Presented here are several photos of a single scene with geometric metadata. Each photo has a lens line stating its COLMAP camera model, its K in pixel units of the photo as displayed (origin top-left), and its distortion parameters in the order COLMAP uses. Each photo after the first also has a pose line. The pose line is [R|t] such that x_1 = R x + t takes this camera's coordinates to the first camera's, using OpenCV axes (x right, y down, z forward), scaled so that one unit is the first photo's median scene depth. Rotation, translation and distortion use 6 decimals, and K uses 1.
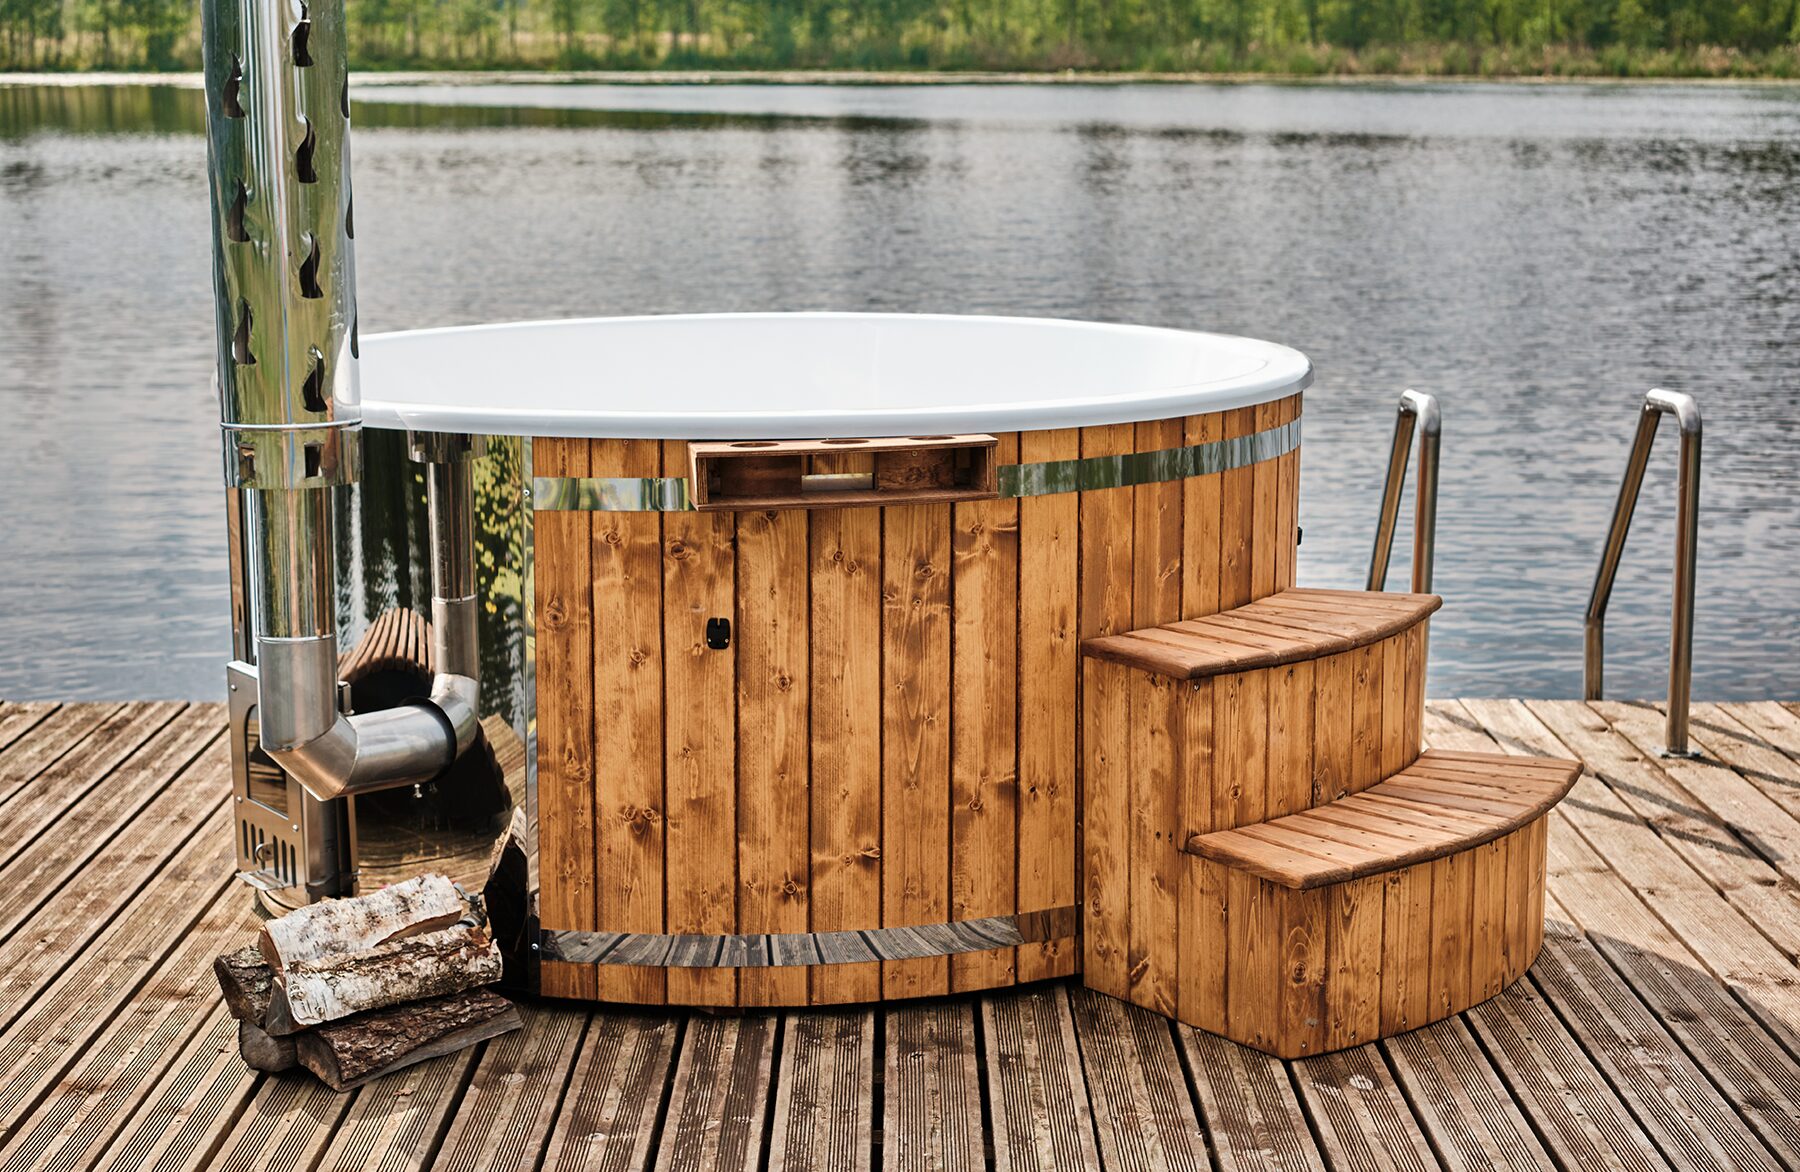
lens RADIAL K [[2653.5, 0, 855.9], [0, 2653.5, 586.5], [0, 0, 1]] dist [-0.001611, -0.009951]
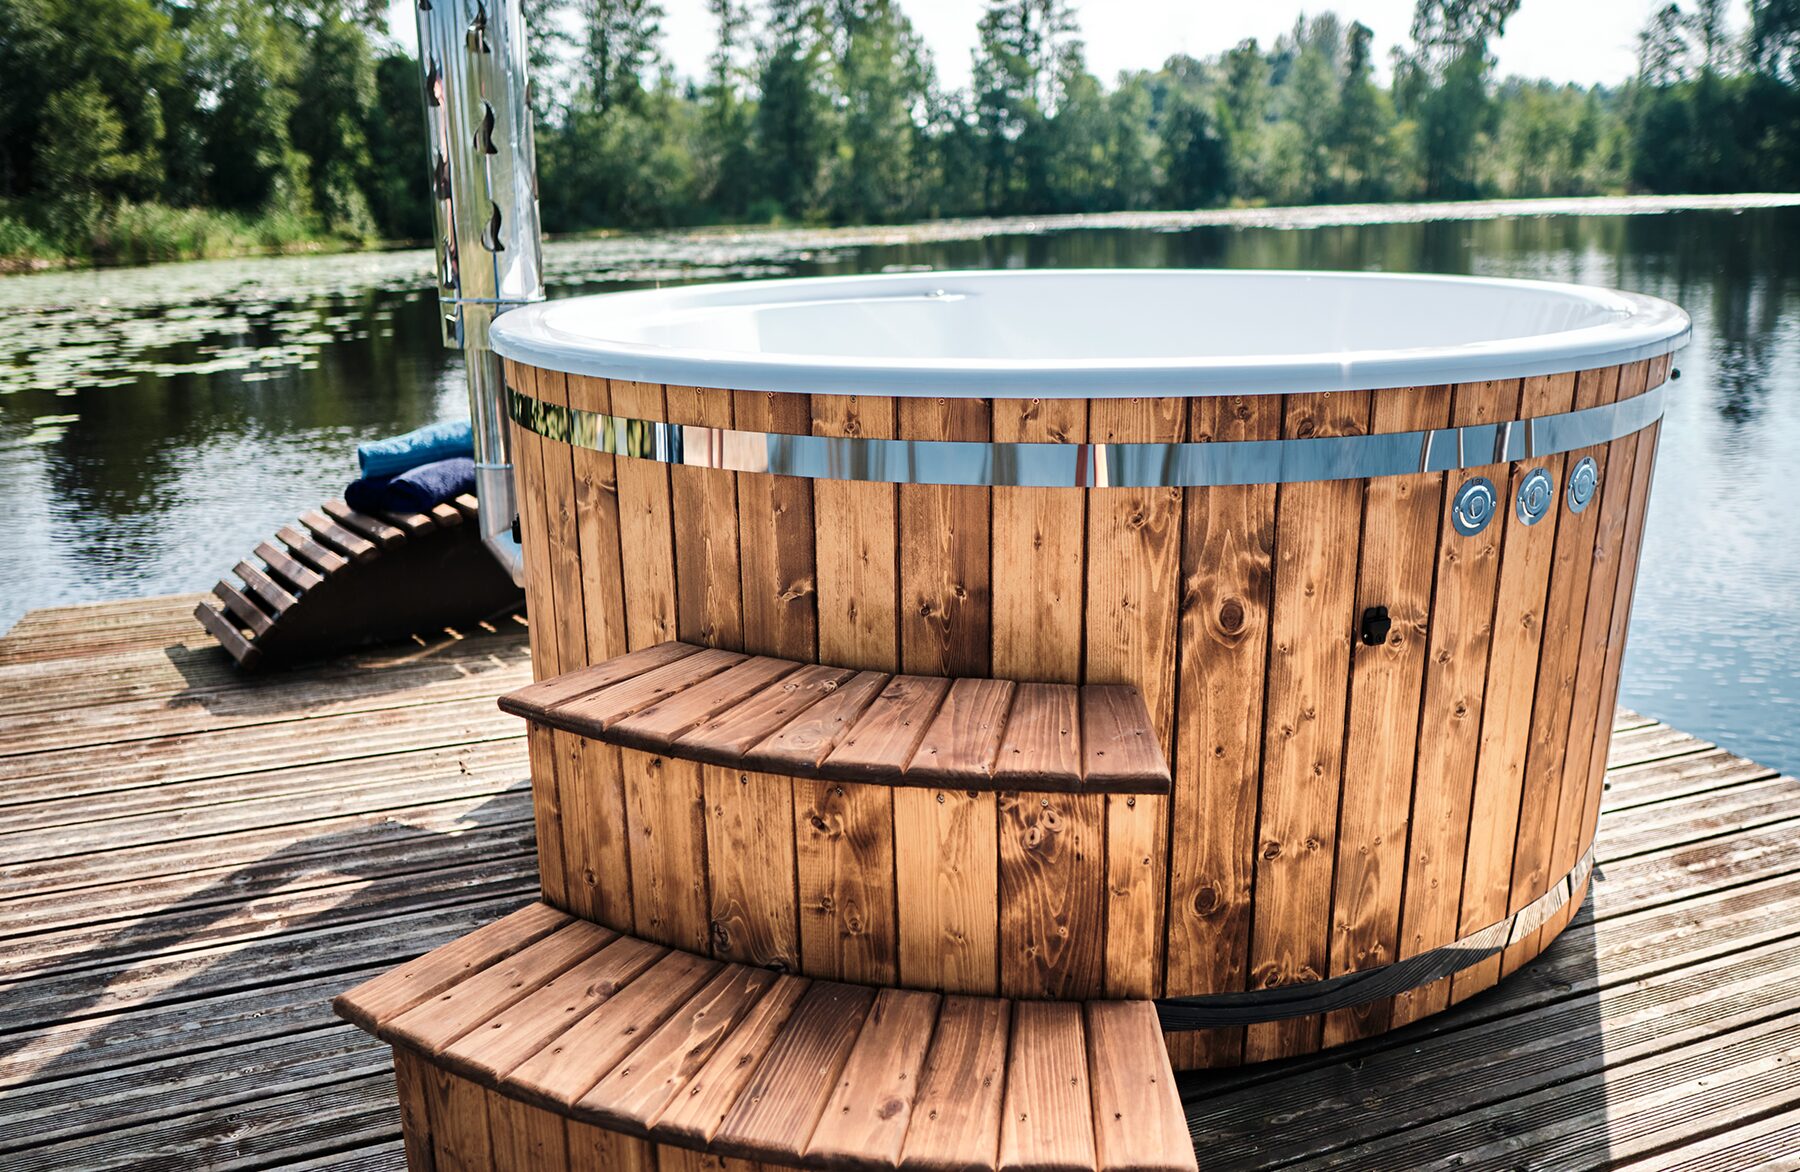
lens RADIAL K [[1359.5, 0, 1006.3], [0, 1359.5, 584.9], [0, 0, 1]] dist [-0.003408, -0.008434]
pose [[0.405612, 0.256260, -0.877388, 0.513131], [-0.156288, 0.965203, 0.209657, -0.105408], [0.900585, 0.052086, 0.431549, 0.928140]]
